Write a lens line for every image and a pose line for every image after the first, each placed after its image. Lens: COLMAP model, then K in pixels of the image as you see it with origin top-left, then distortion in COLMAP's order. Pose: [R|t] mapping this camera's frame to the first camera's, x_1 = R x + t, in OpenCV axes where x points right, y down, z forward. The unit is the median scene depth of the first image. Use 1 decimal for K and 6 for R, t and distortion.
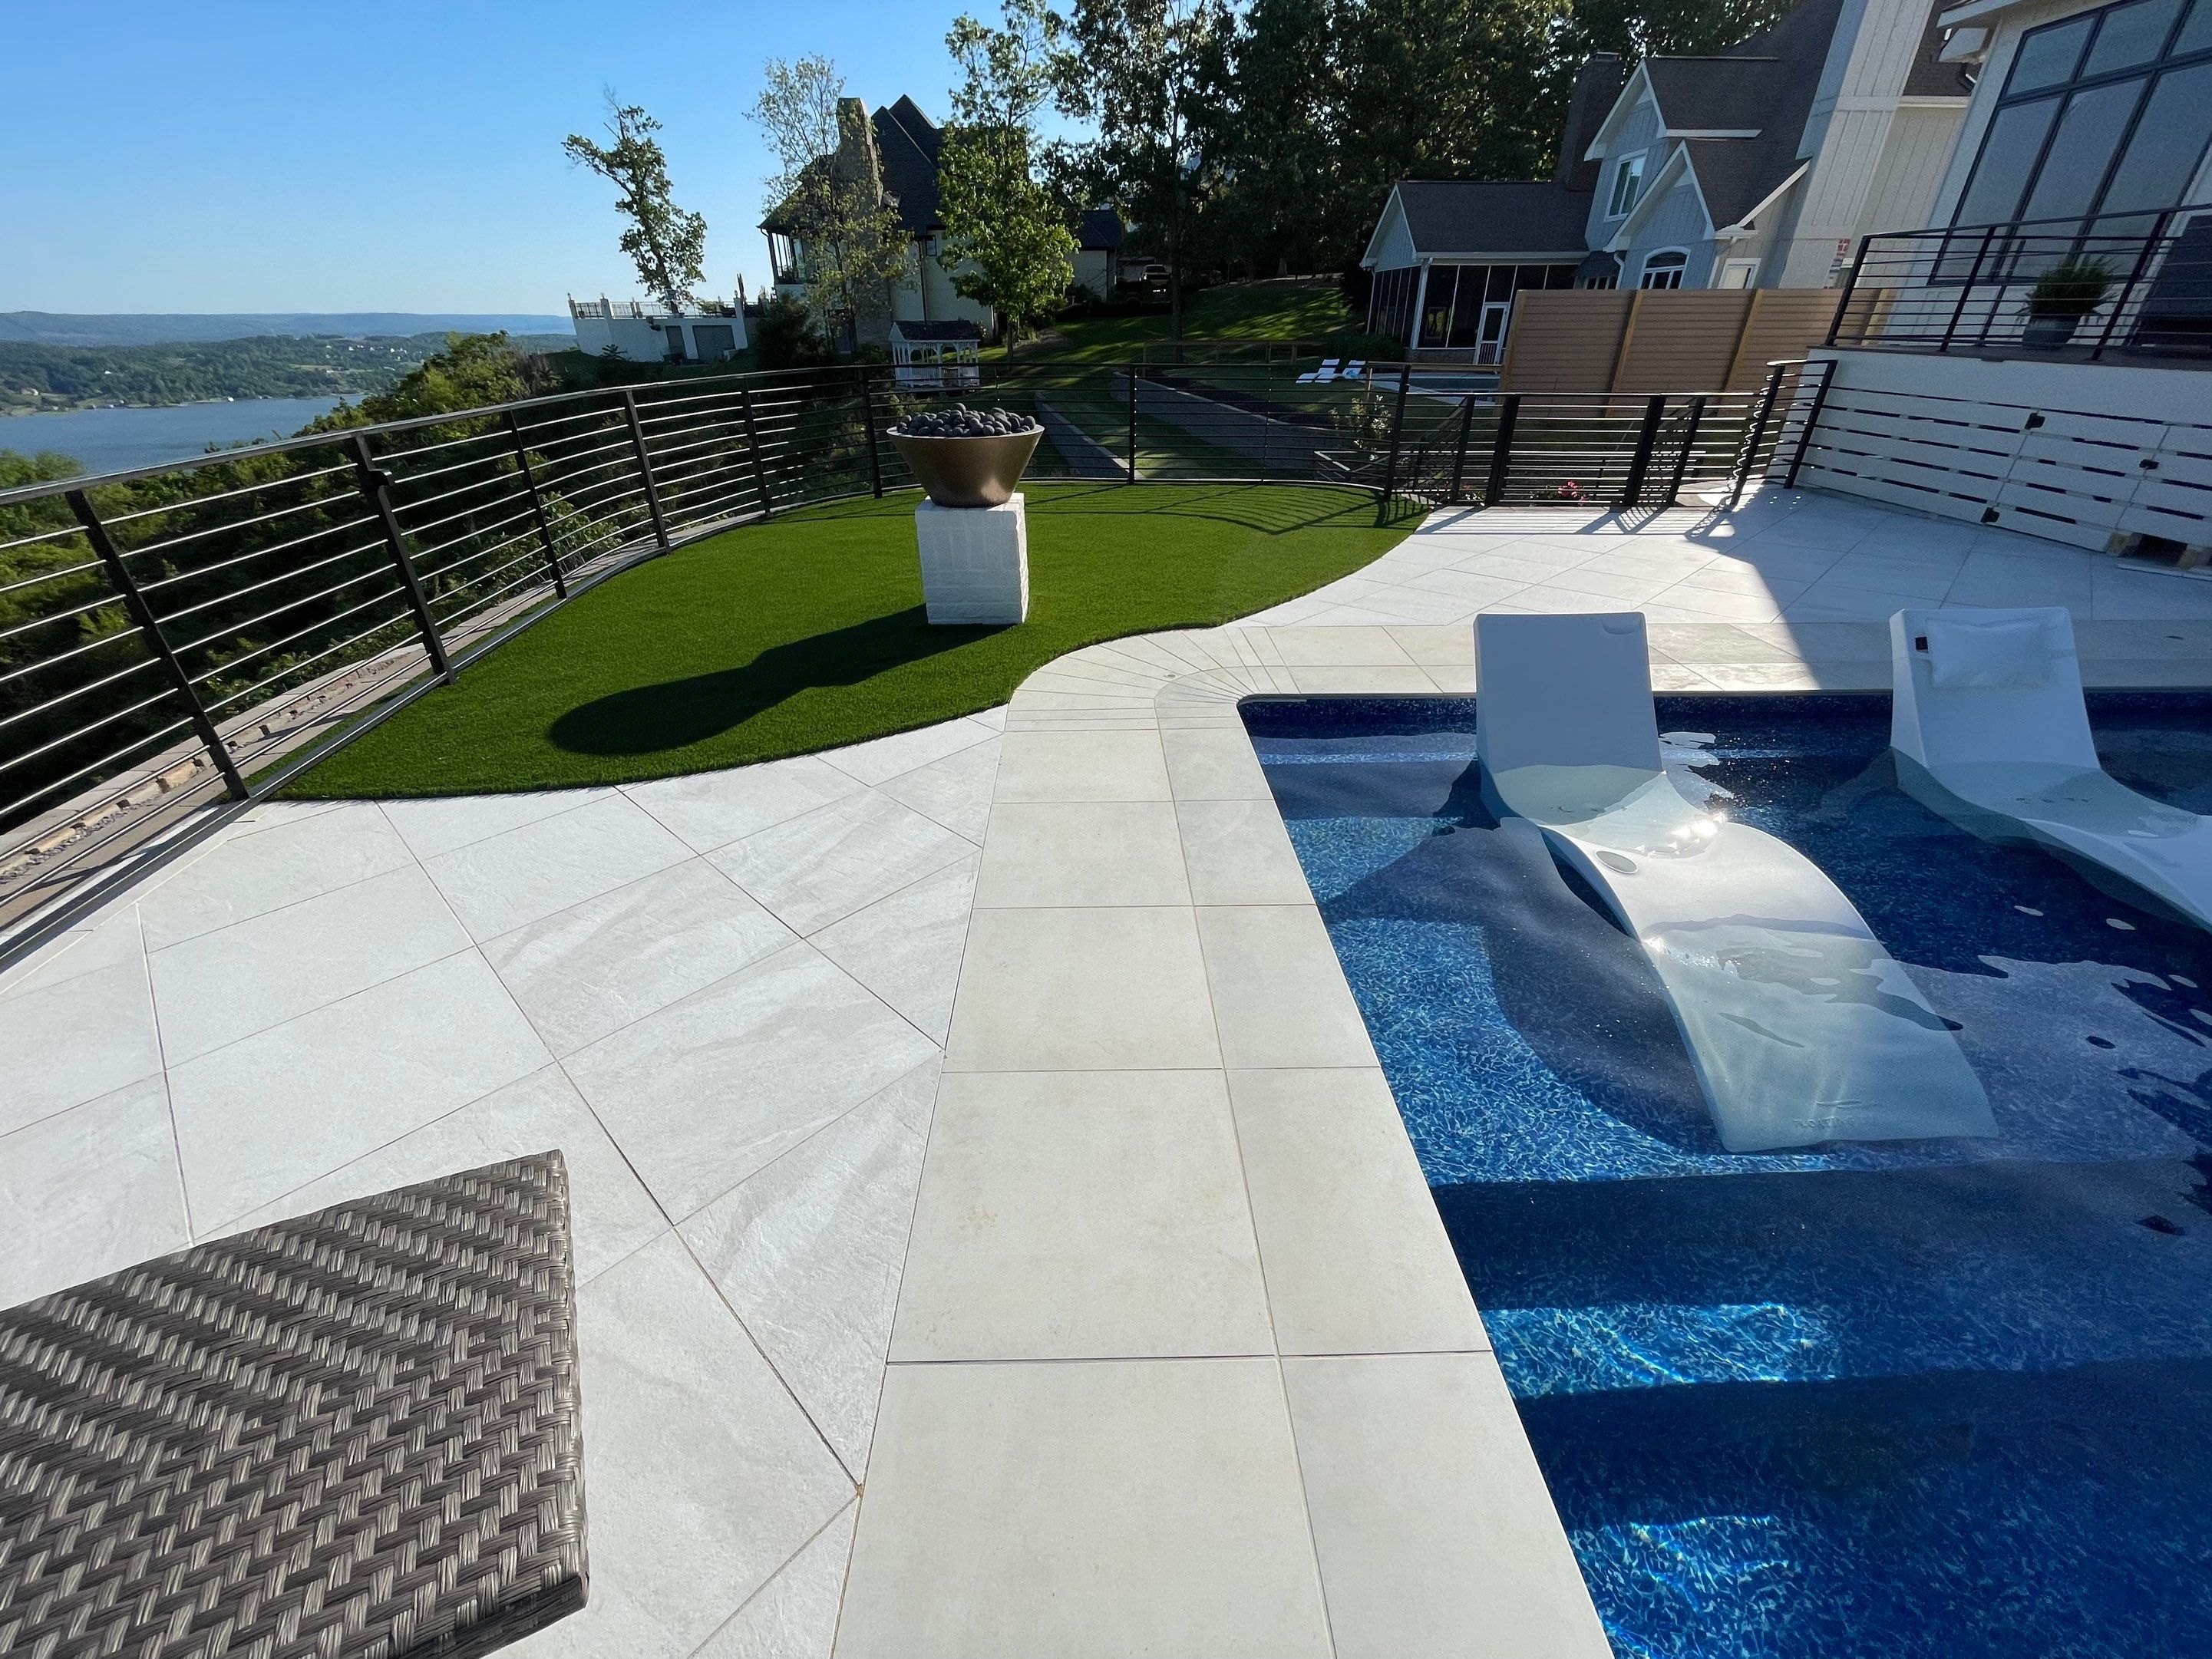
lens RADIAL K [[872.1, 0, 1094.5], [0, 872.1, 834.9], [0, 0, 1]] dist [0.001459, 0.000451]
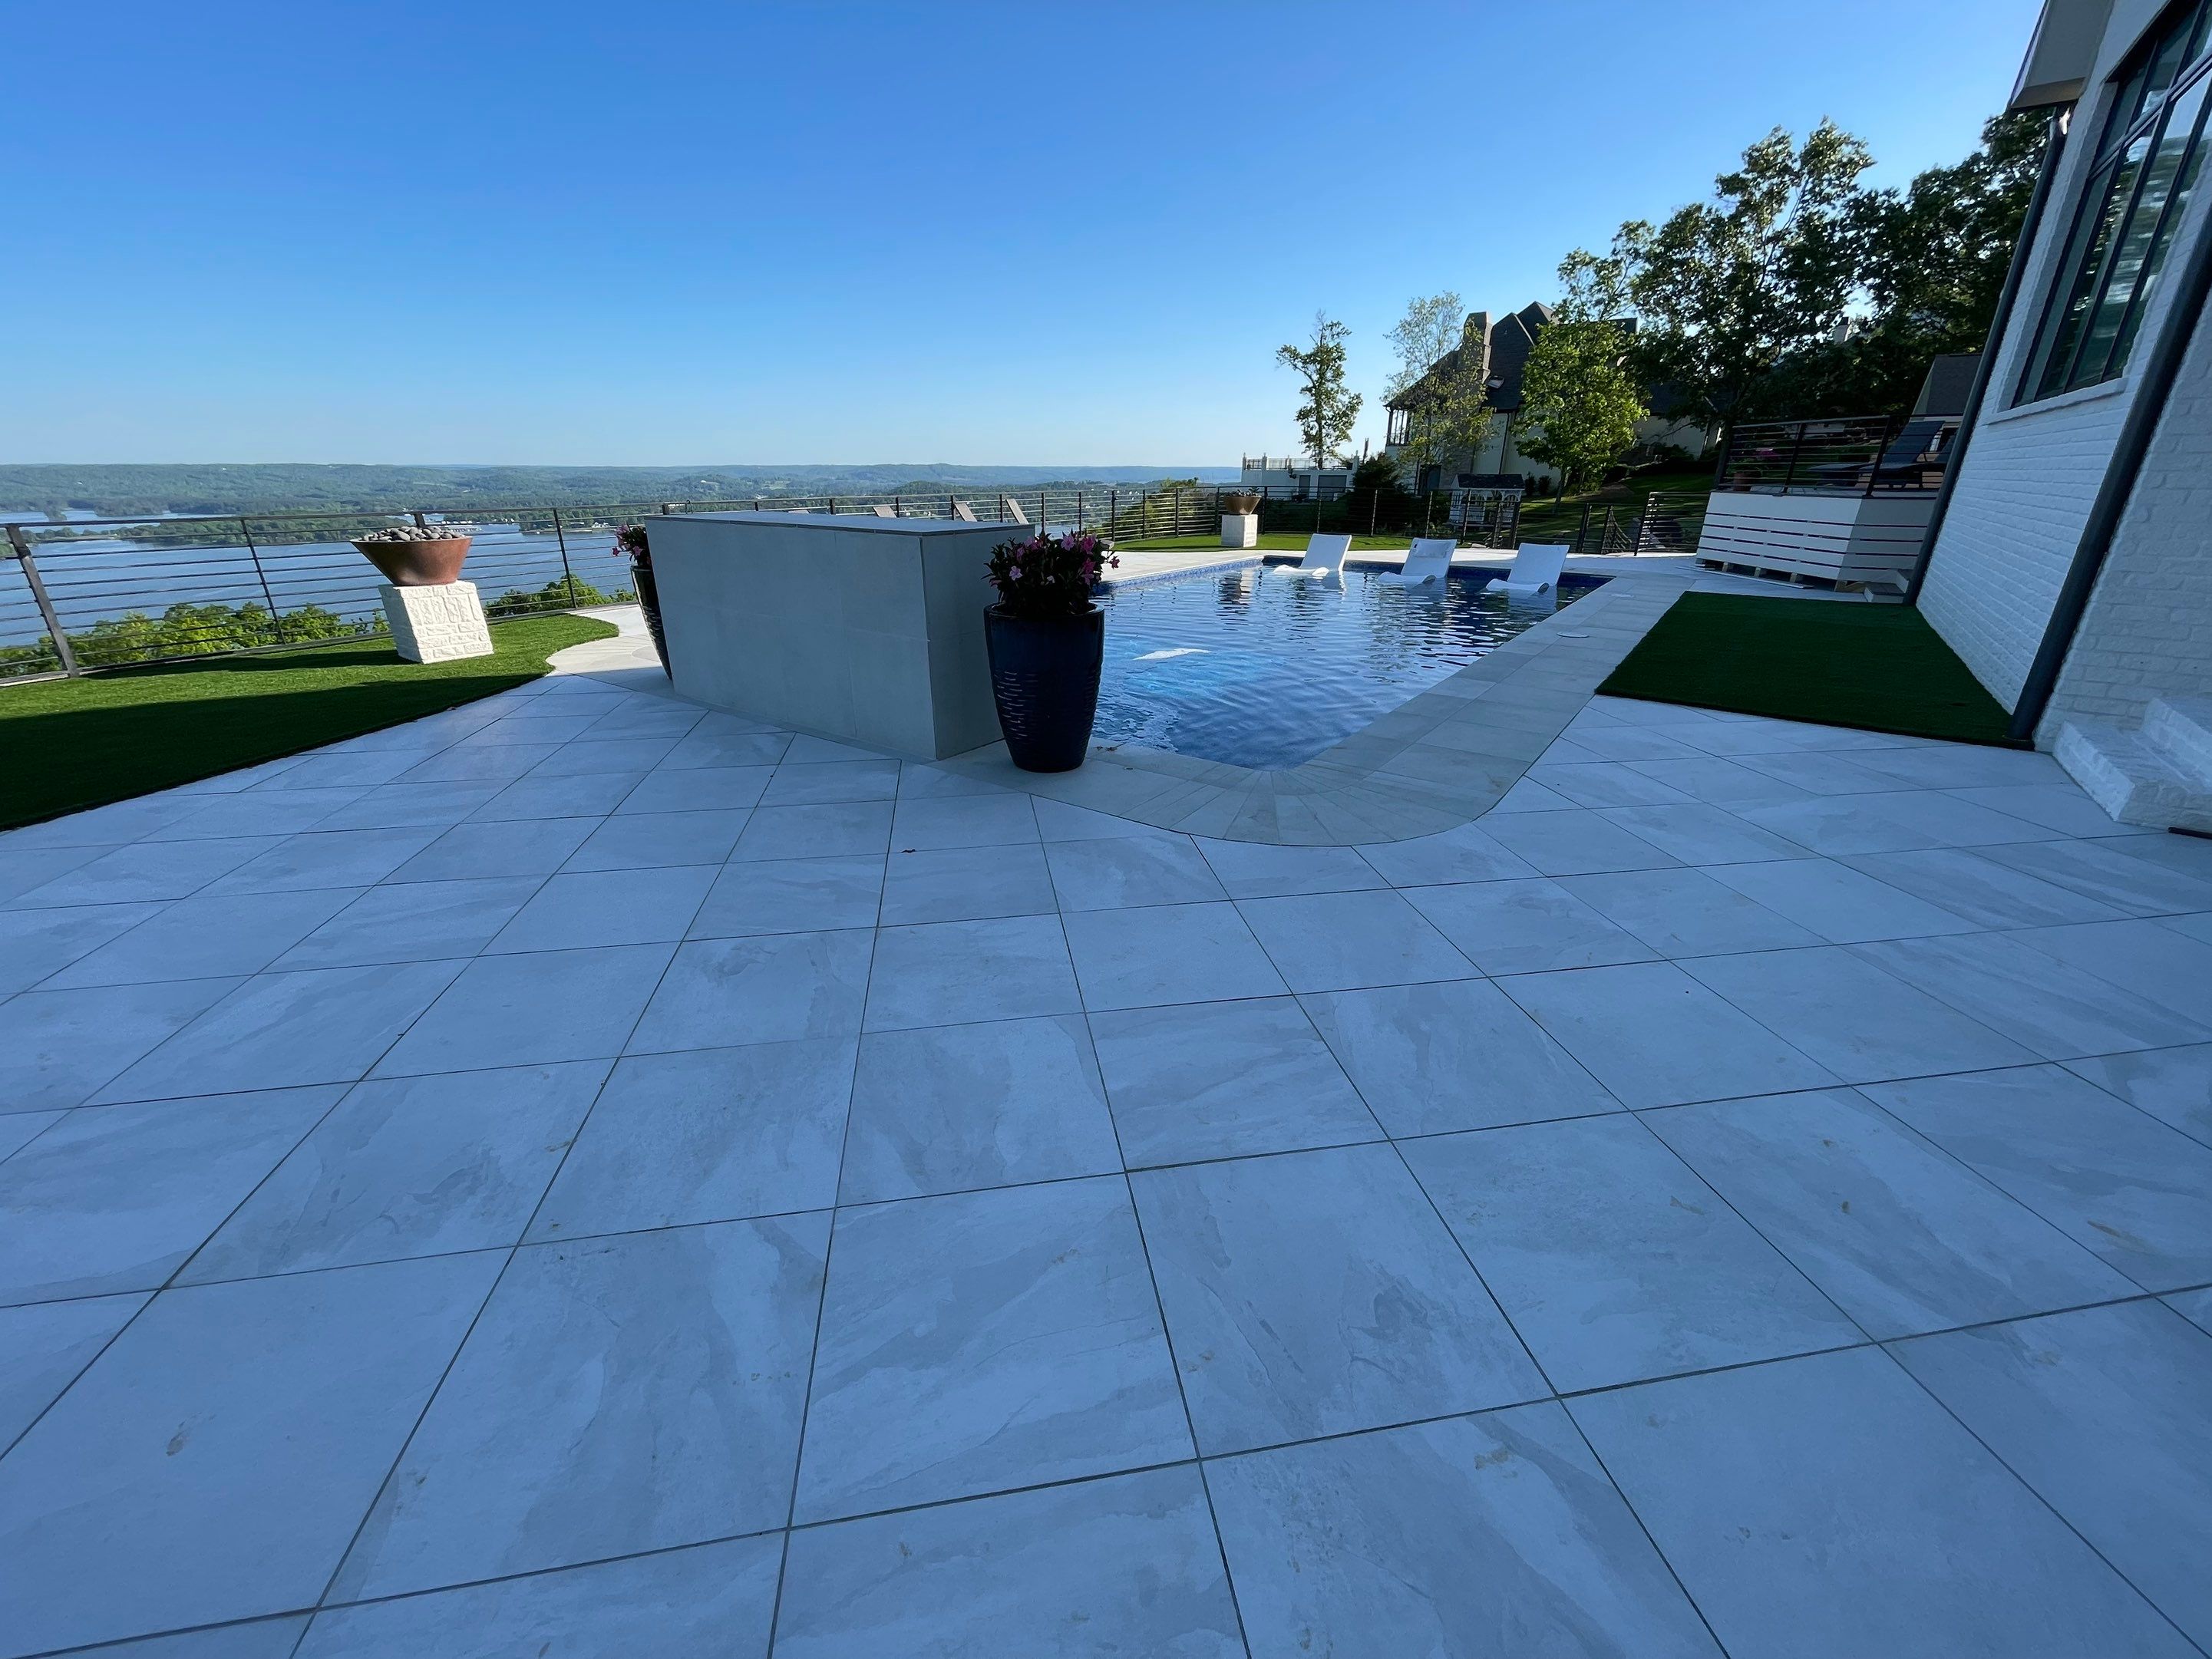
lens RADIAL K [[890.0, 0, 1103.4], [0, 890.0, 825.0], [0, 0, 1]] dist [-0.001549, 0.000753]
pose [[0.801256, 0.222920, -0.555243, 0.123814], [-0.305600, 0.950301, -0.059476, 0.087620], [0.514390, 0.217338, 0.829559, -0.148570]]
